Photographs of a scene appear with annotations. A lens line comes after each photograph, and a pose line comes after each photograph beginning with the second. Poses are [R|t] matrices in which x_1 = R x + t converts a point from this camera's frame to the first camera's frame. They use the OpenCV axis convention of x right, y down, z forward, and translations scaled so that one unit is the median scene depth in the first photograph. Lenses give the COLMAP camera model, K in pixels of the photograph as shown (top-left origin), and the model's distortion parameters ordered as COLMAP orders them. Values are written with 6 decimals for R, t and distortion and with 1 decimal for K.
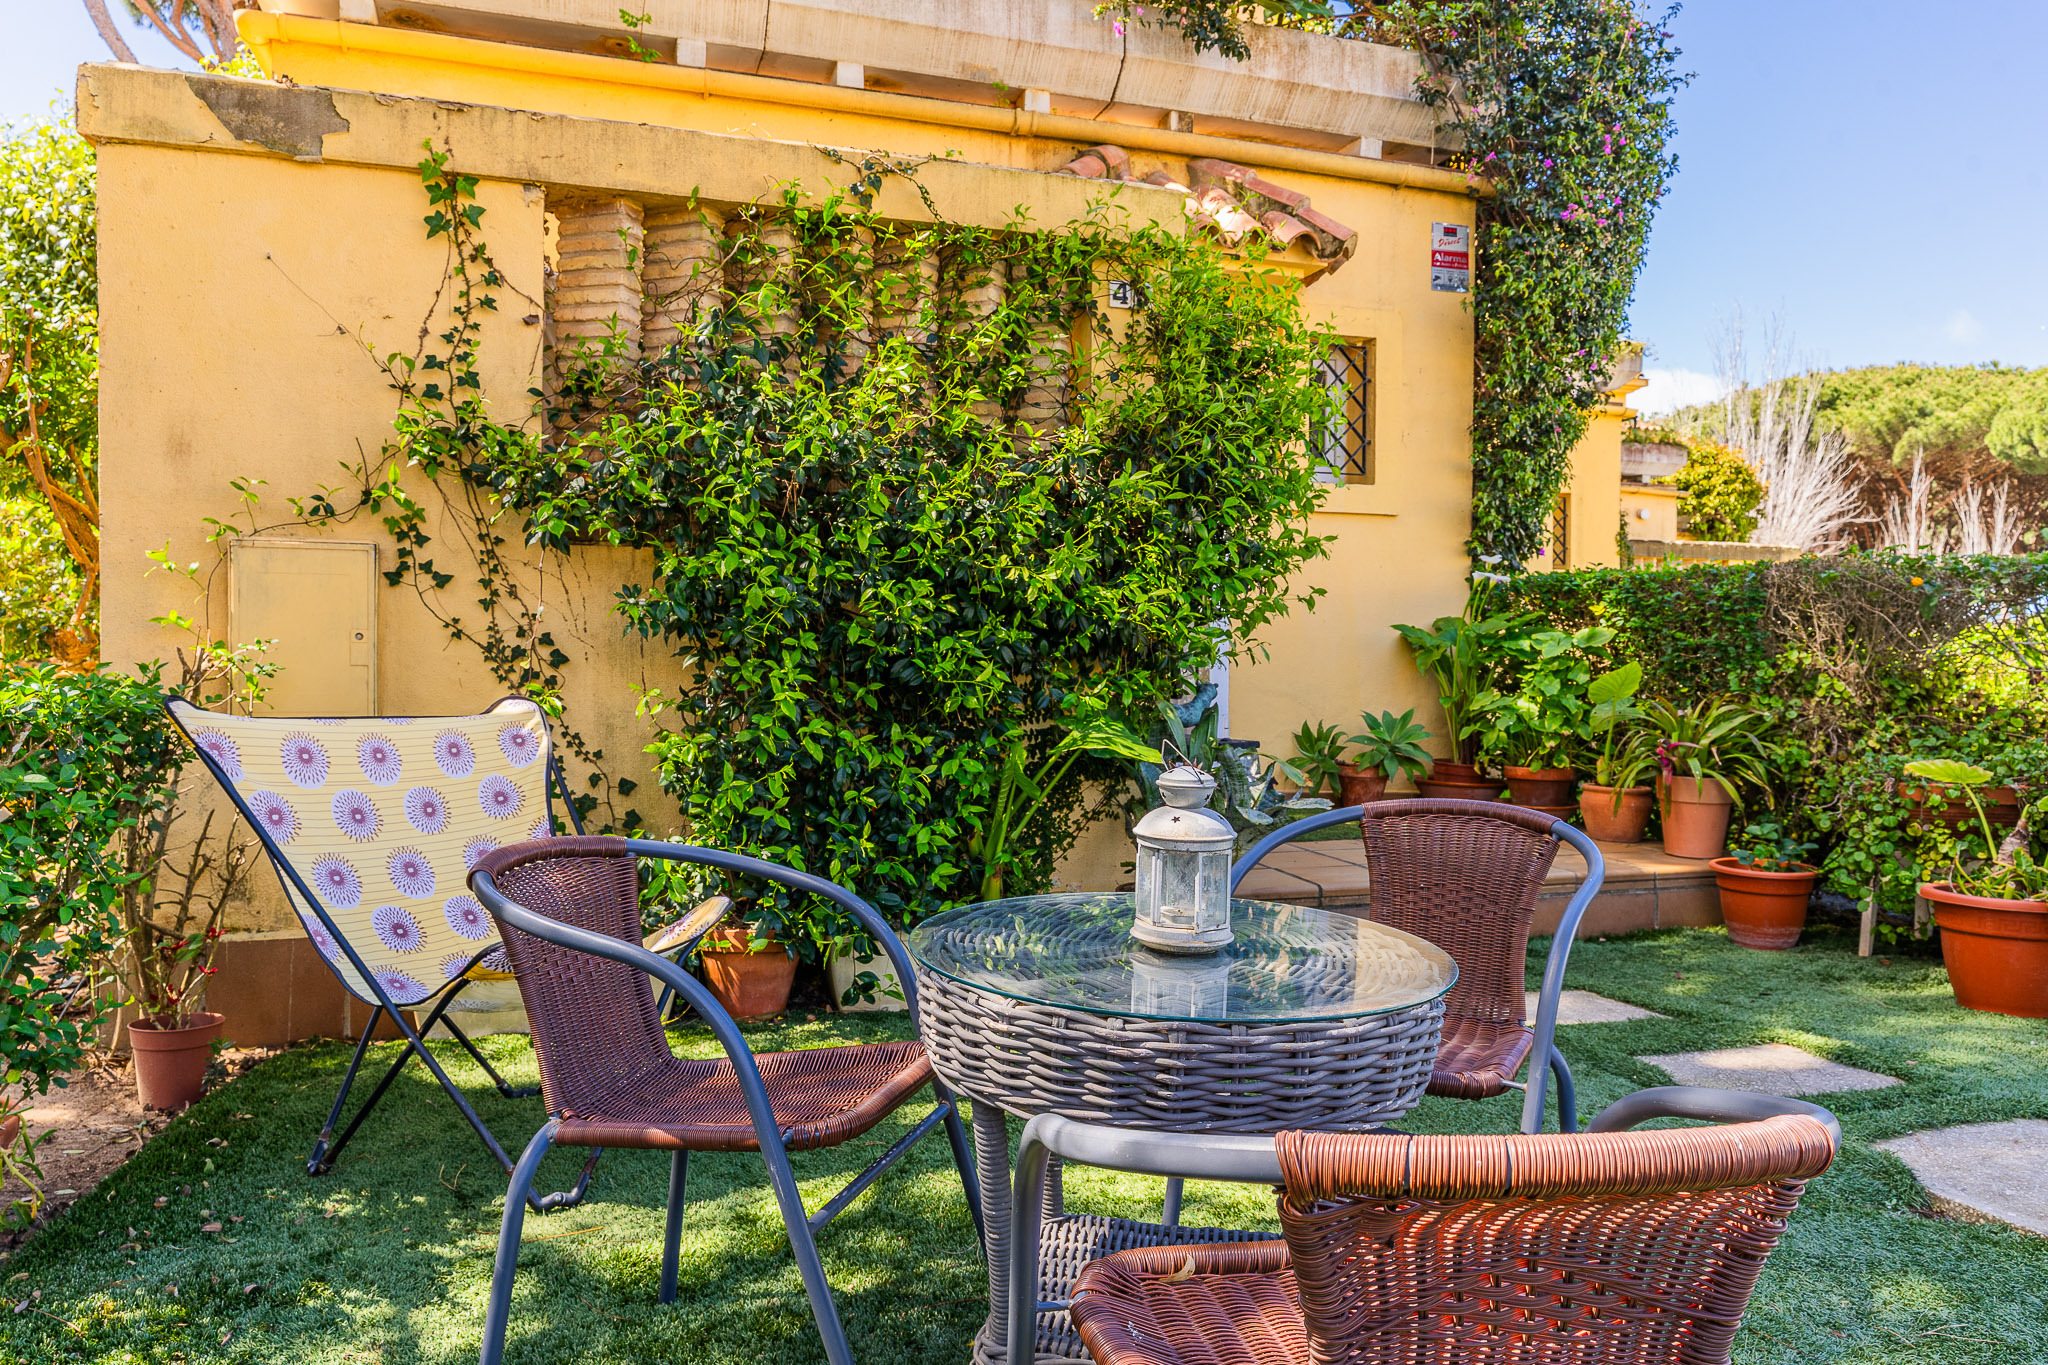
lens RADIAL K [[1424.8, 0, 1023.8], [0, 1424.8, 736.9], [0, 0, 1]] dist [-0.003800, -0.001339]
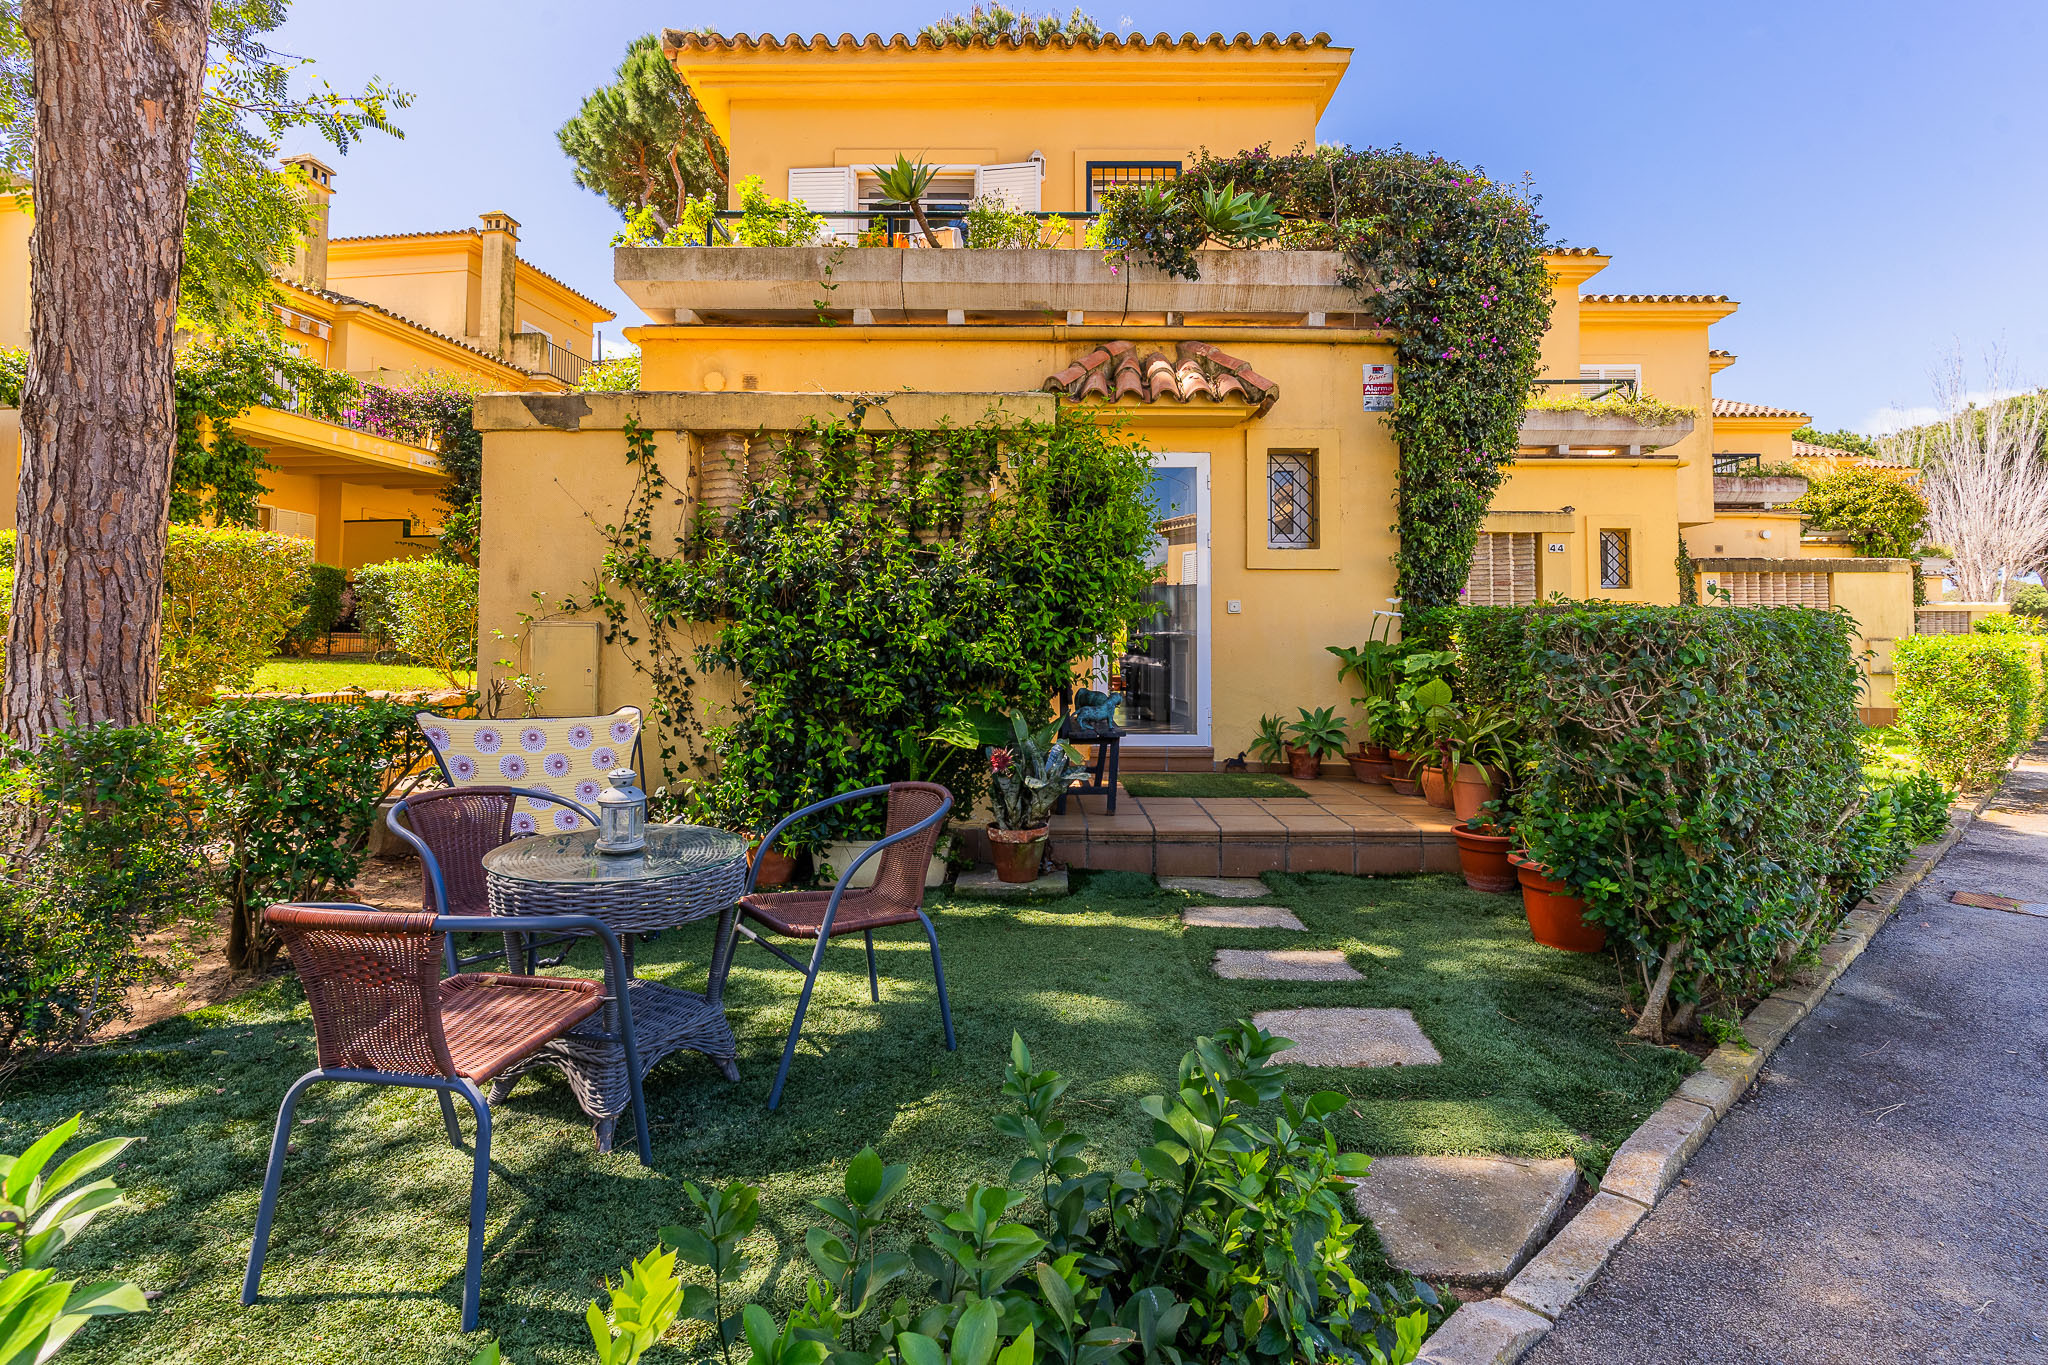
lens RADIAL K [[1036.9, 0, 1024.2], [0, 1036.9, 642.7], [0, 0, 1]] dist [-0.000559, -0.000514]
pose [[0.947216, -0.003388, -0.320577, 0.514030], [-0.014114, 0.998534, -0.052256, -0.040968], [0.320284, 0.054023, 0.945780, -0.136649]]
